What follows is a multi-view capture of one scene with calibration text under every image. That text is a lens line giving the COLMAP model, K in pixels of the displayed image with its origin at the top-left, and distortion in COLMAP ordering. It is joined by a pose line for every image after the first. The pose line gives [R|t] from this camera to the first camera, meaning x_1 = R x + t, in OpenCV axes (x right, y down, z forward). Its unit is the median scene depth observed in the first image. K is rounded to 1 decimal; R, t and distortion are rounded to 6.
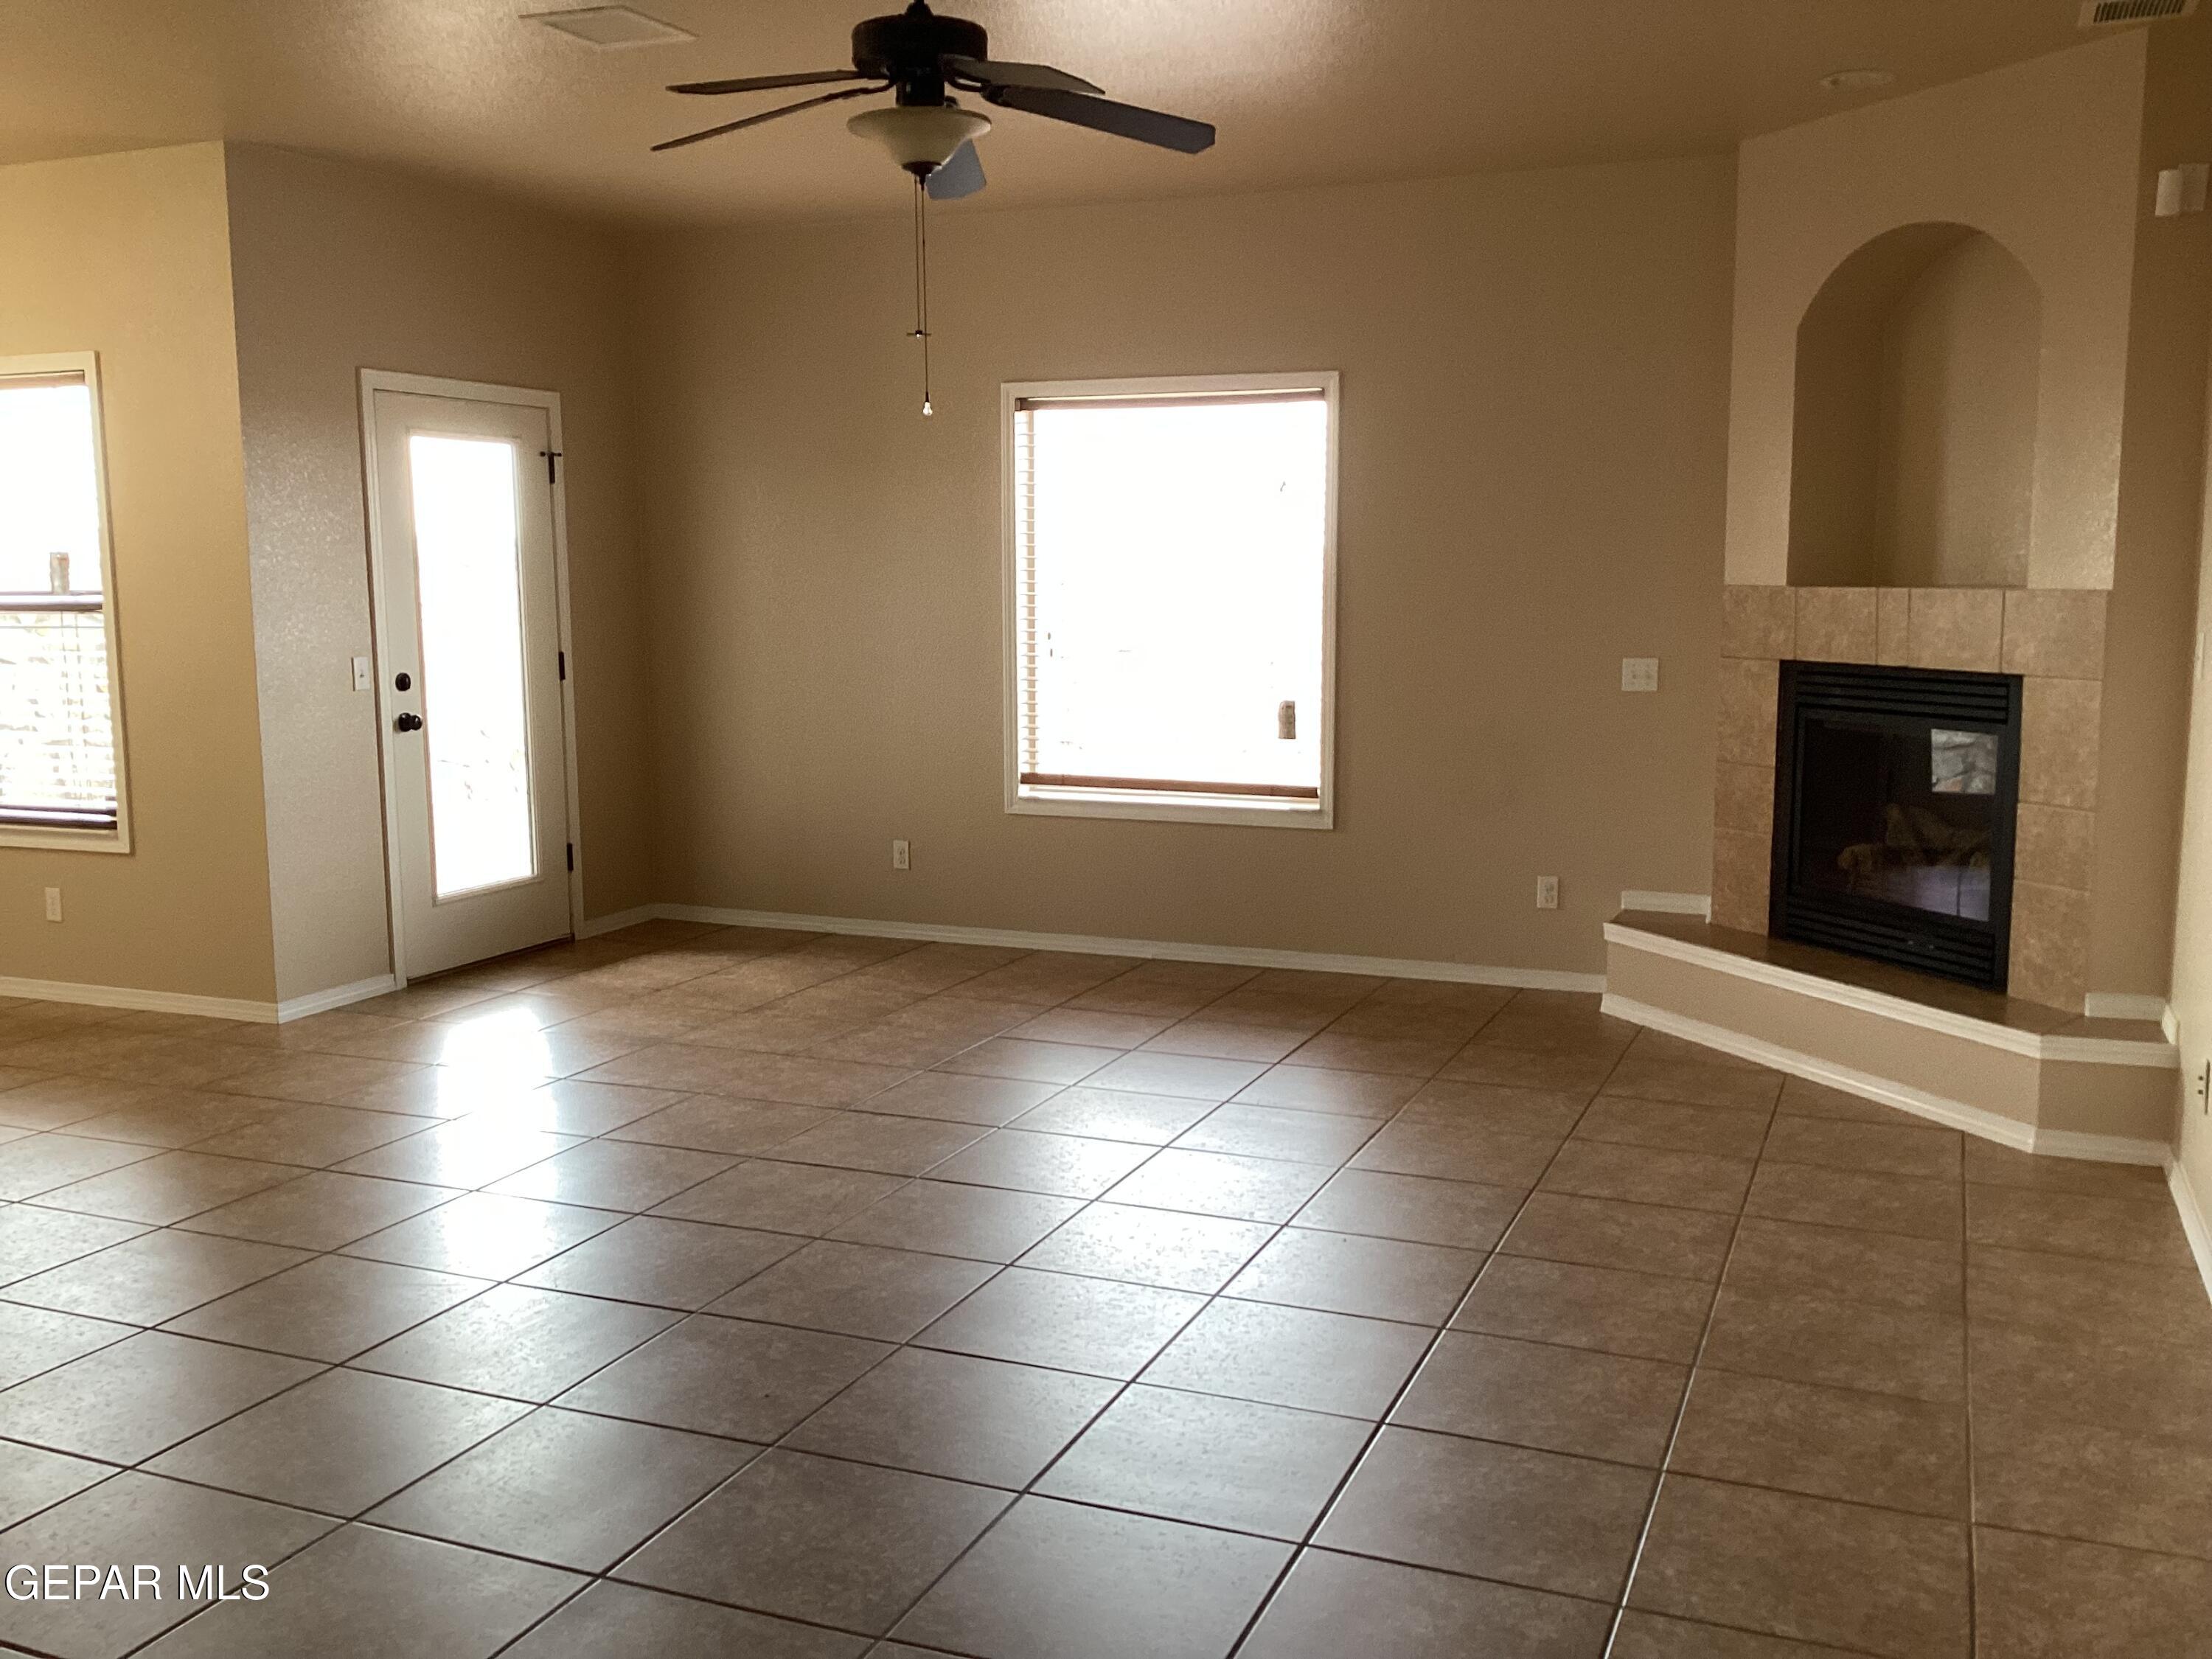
lens RADIAL K [[2000.7, 0, 1106.0], [0, 2000.7, 829.5], [0, 0, 1]] dist [0.117683, -0.243930]
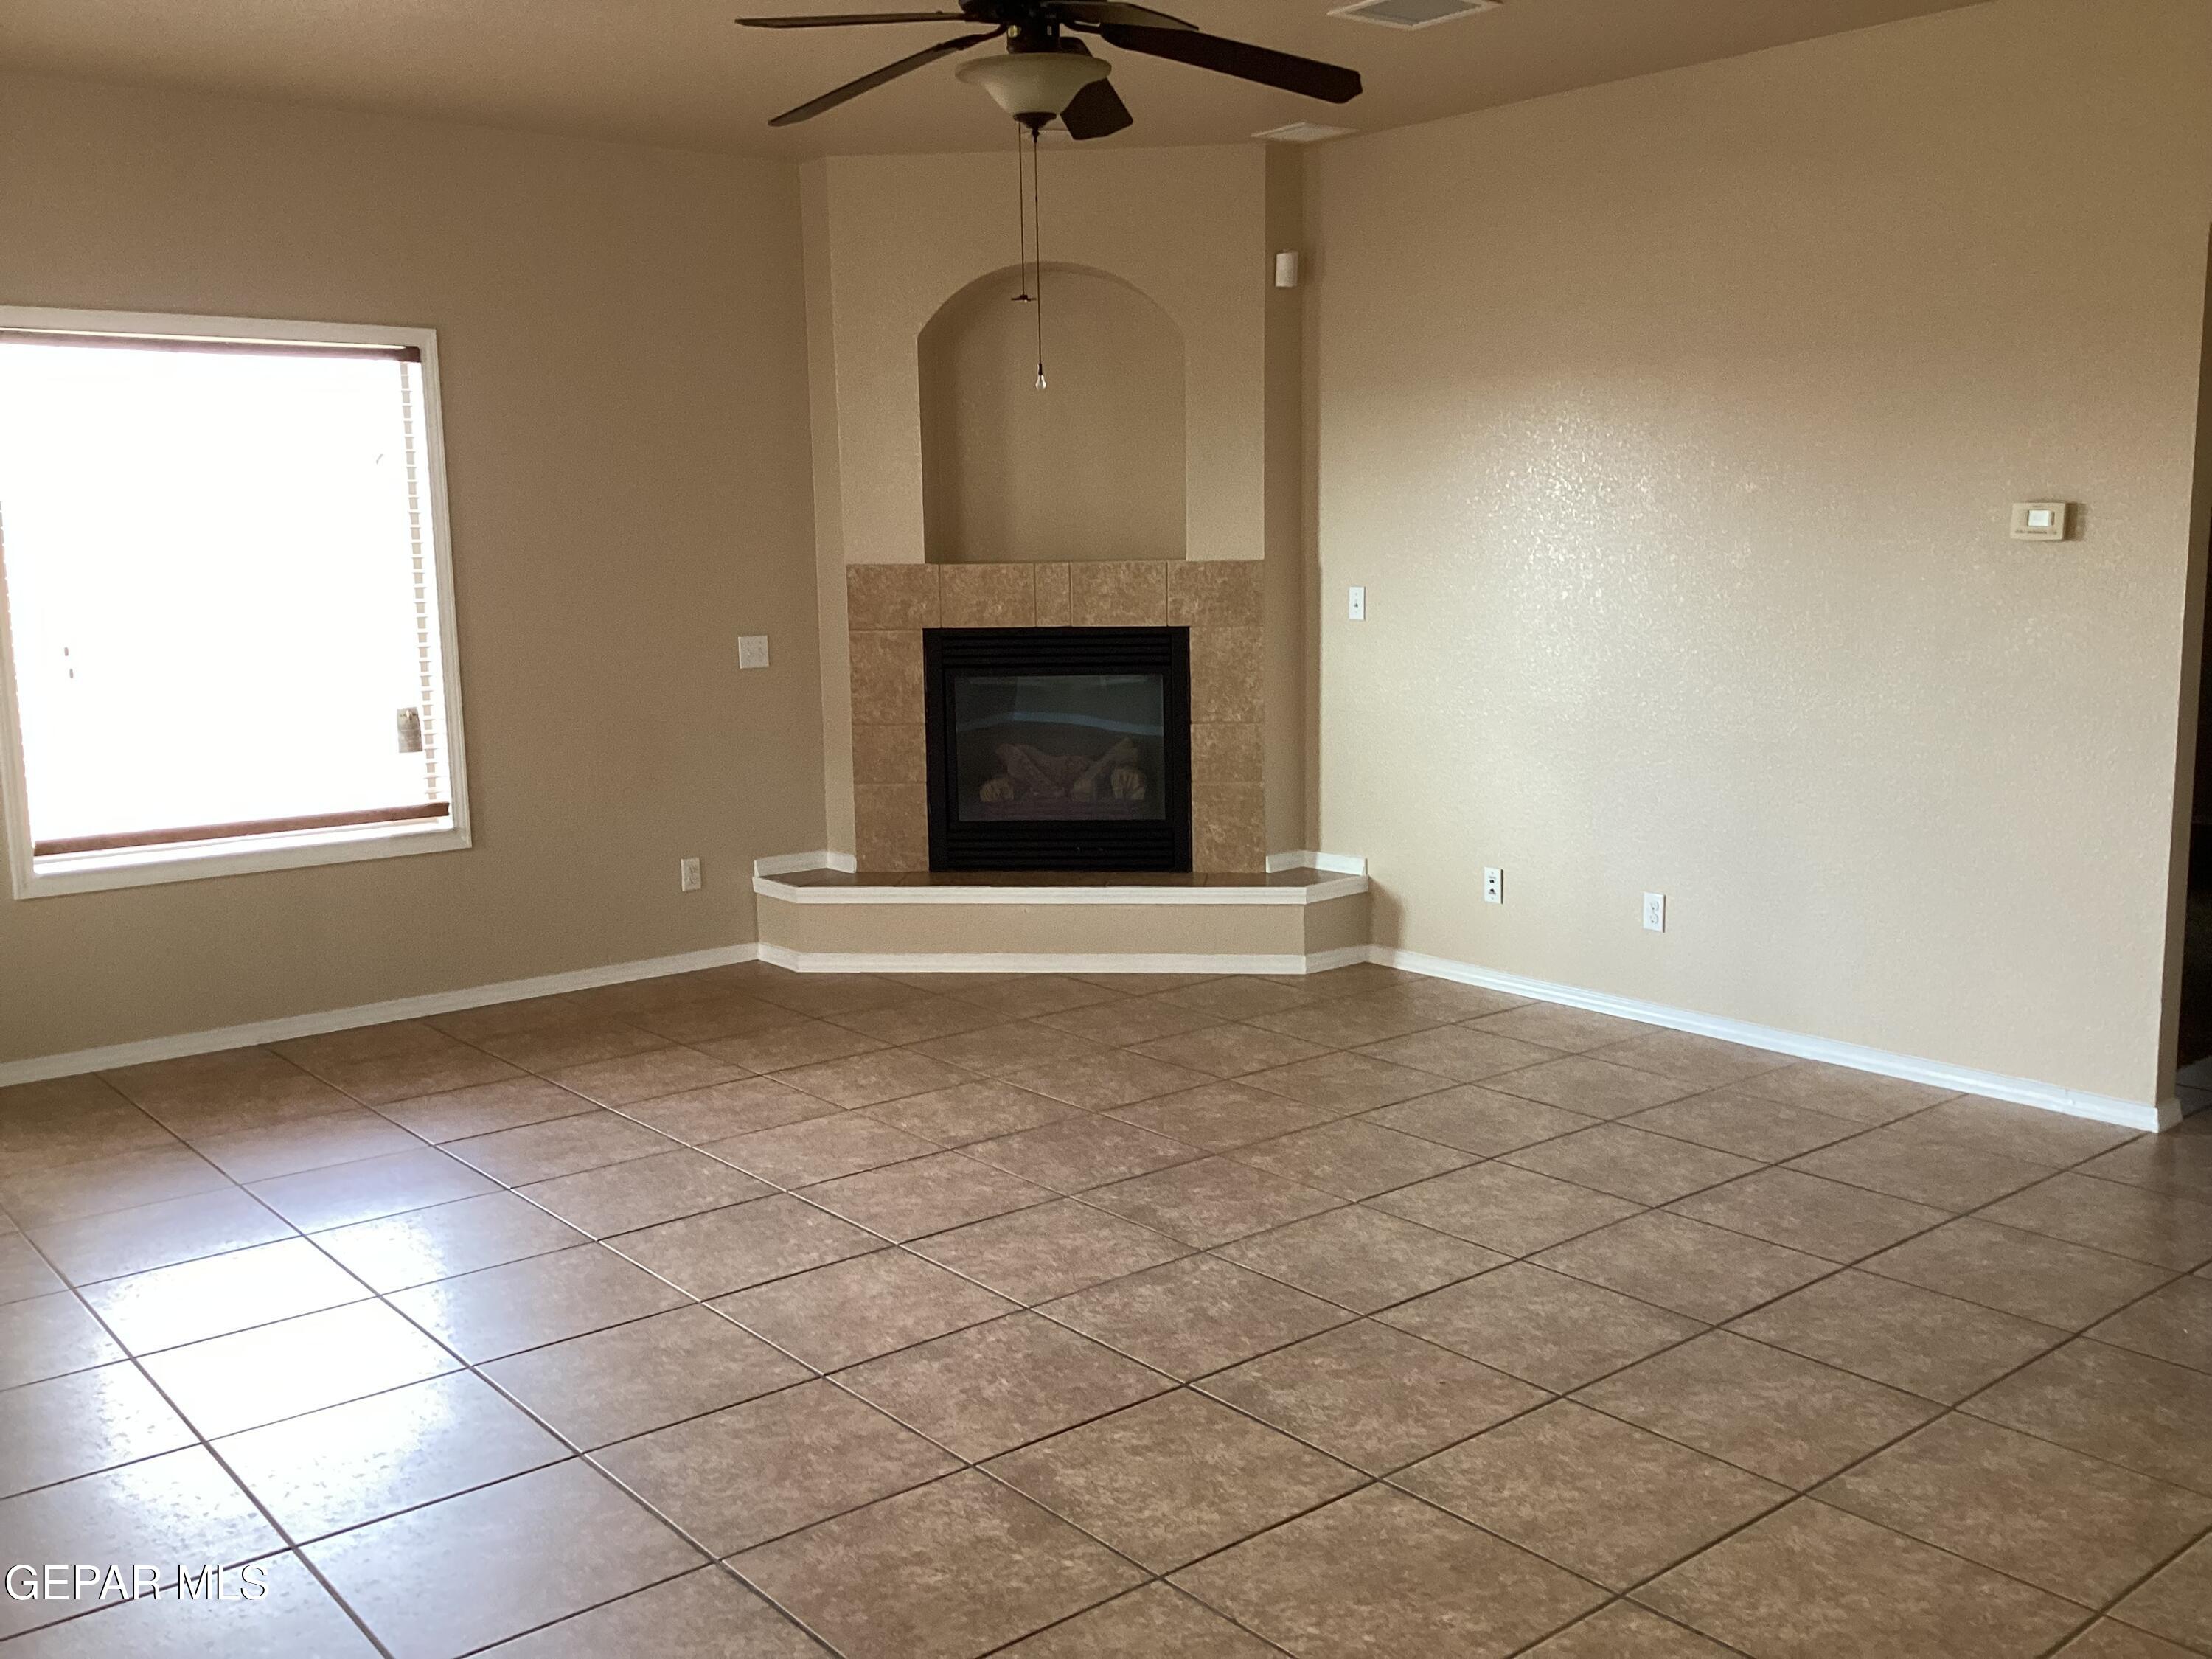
lens RADIAL K [[1971.9, 0, 1106.0], [0, 1971.9, 829.5], [0, 0, 1]] dist [0.006109, 0.002784]
pose [[0.469842, -0.135185, 0.872338, -0.685388], [0.130166, 0.988012, 0.083004, -0.057940], [-0.873101, 0.074550, 0.481806, 0.434636]]
